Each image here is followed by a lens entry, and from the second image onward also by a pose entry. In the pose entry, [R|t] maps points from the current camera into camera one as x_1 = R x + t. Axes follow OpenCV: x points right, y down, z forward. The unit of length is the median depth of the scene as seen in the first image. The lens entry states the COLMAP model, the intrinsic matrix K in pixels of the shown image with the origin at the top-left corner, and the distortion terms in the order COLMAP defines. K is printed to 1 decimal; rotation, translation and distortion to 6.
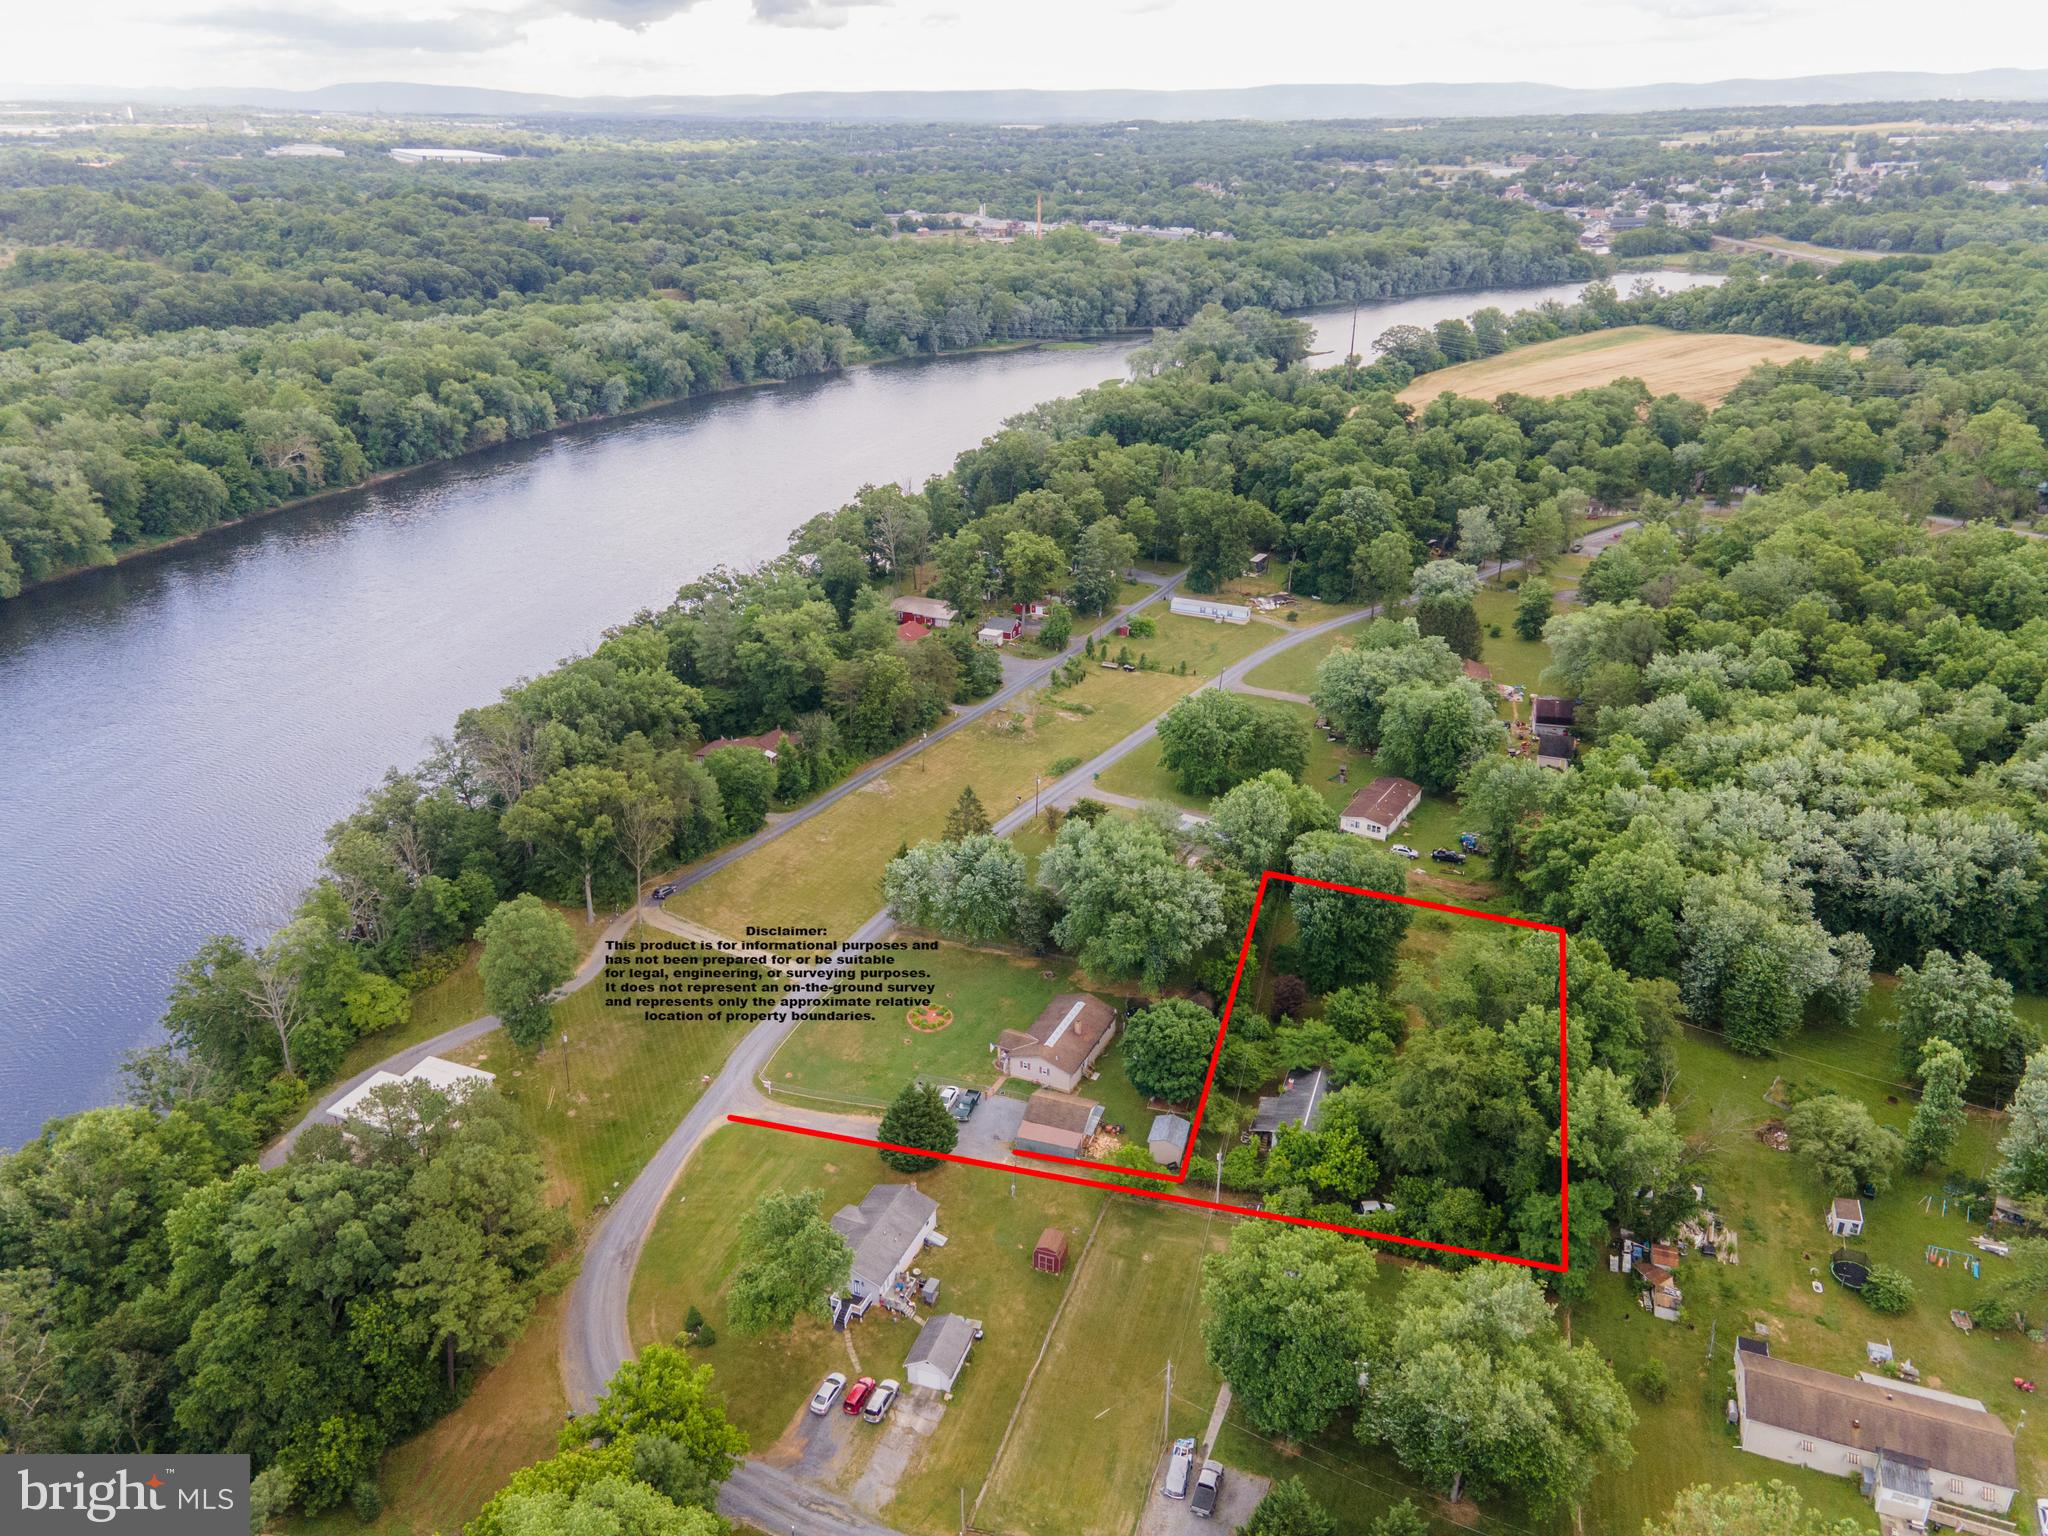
lens RADIAL K [[1448.7, 0, 1024.0], [0, 1448.7, 768.0], [0, 0, 1]] dist [0.054869, 0.049687]
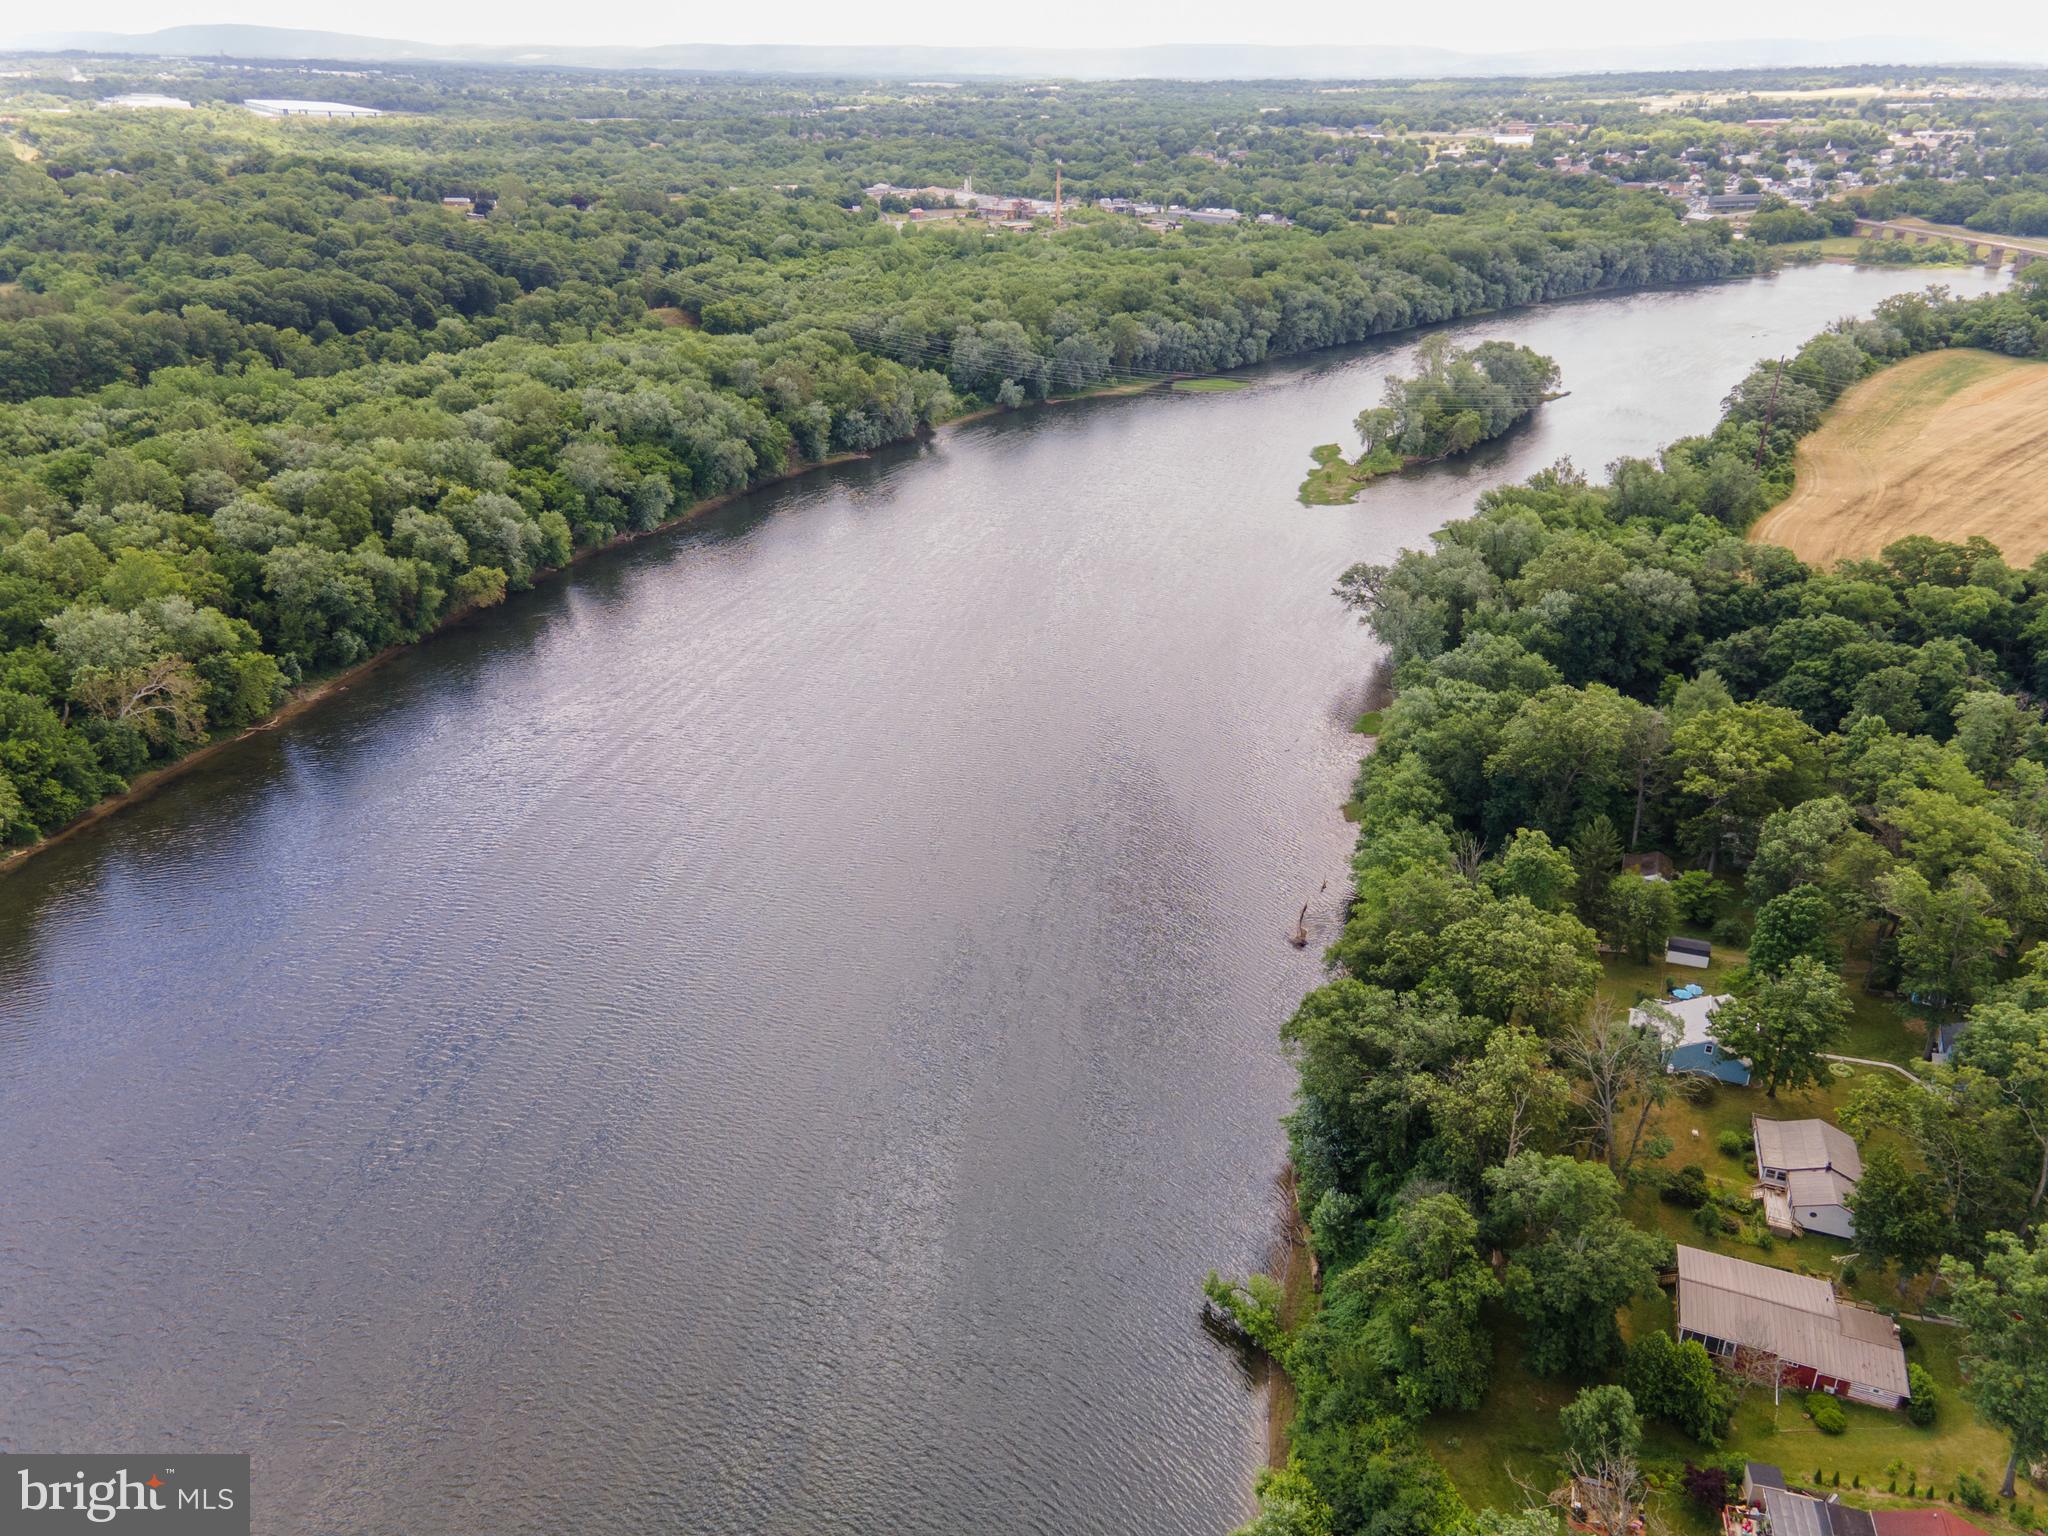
lens RADIAL K [[1448.7, 0, 1024.0], [0, 1448.7, 768.0], [0, 0, 1]] dist [0.054869, 0.049687]
pose [[0.997469, -0.024227, 0.066848, -0.128906], [0.022670, 0.999456, 0.023954, -0.119049], [-0.067392, -0.022378, 0.997476, 0.265473]]
